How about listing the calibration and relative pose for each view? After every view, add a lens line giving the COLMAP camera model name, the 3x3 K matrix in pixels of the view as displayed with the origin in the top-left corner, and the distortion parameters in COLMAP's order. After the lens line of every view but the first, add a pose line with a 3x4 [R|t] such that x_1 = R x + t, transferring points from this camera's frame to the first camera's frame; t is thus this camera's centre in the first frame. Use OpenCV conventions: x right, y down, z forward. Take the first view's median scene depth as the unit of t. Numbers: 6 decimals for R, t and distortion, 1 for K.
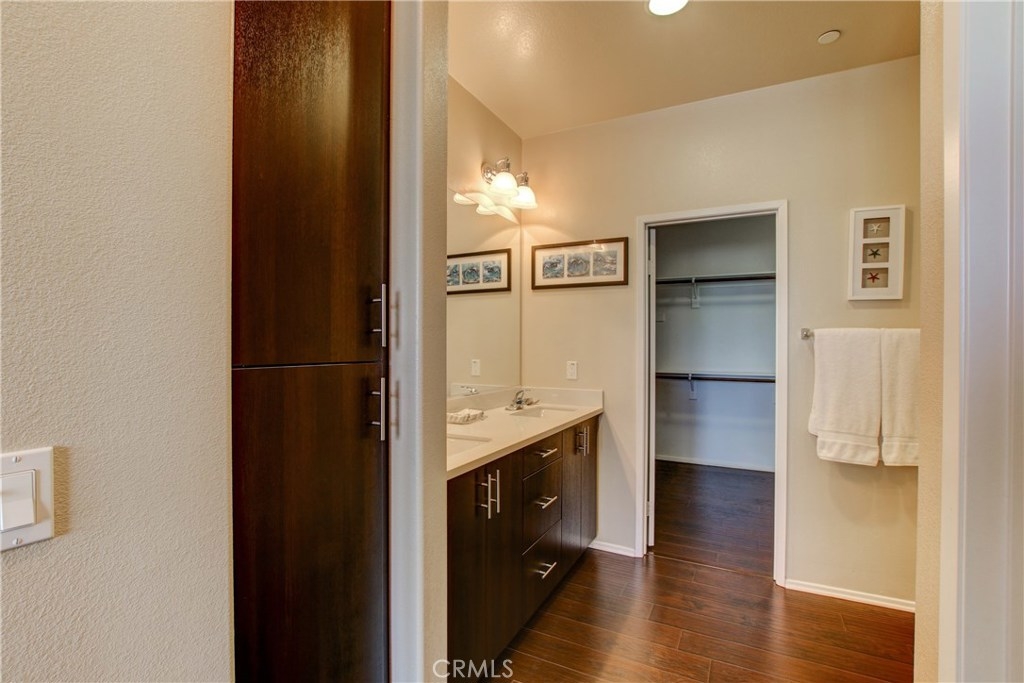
lens RADIAL K [[470.8, 0, 508.3], [0, 470.8, 347.4], [0, 0, 1]] dist [-0.020551, 0.002218]
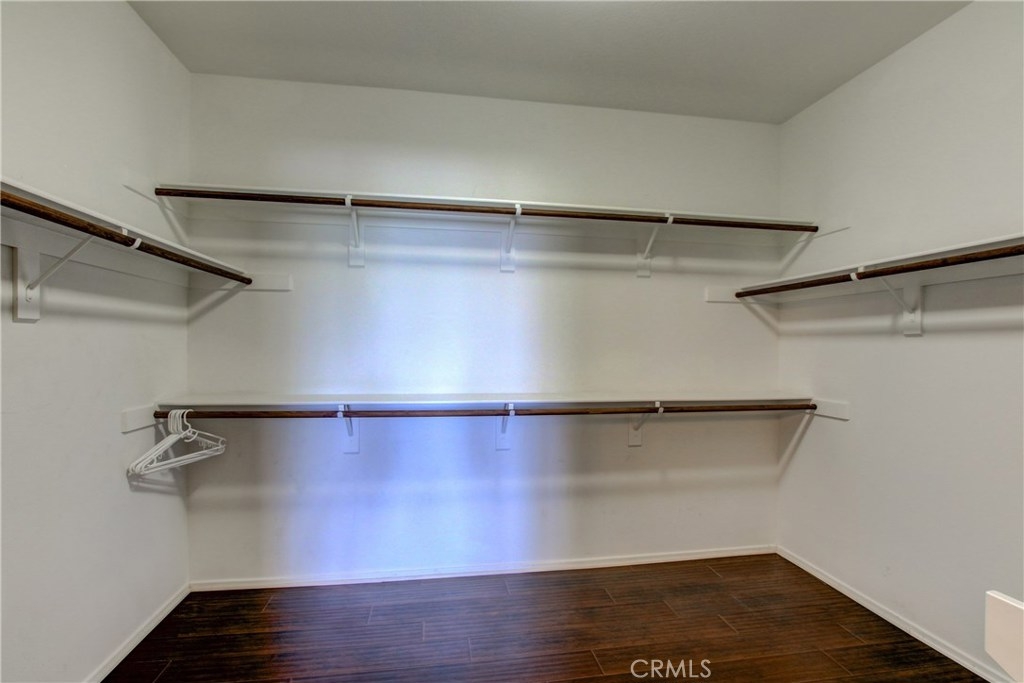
lens RADIAL K [[470.8, 0, 513.4], [0, 470.8, 343.3], [0, 0, 1]] dist [-0.020551, 0.002218]
pose [[0.803854, 0.005255, 0.594803, 0.439230], [-0.002630, 0.999983, -0.005280, -0.002156], [-0.594821, 0.002680, 0.803854, 0.931660]]
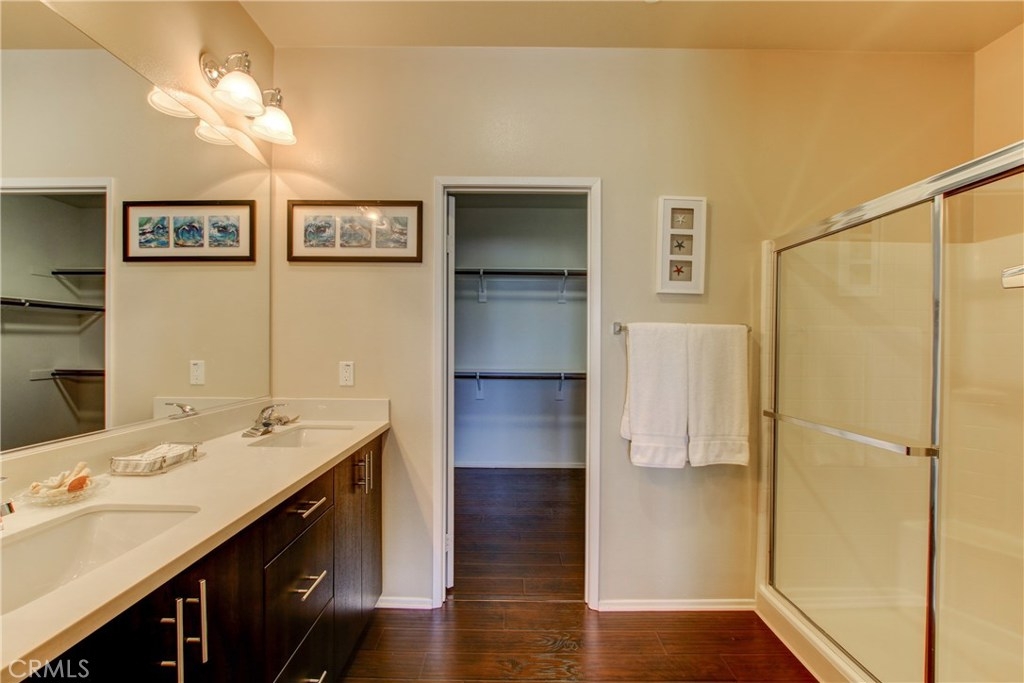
lens RADIAL K [[470.8, 0, 511.0], [0, 470.8, 349.1], [0, 0, 1]] dist [-0.020551, 0.002218]
pose [[0.887970, -0.002155, 0.459897, 0.026868], [-0.002385, 0.999954, 0.009289, 0.002837], [-0.459896, -0.009345, 0.887924, 0.242626]]
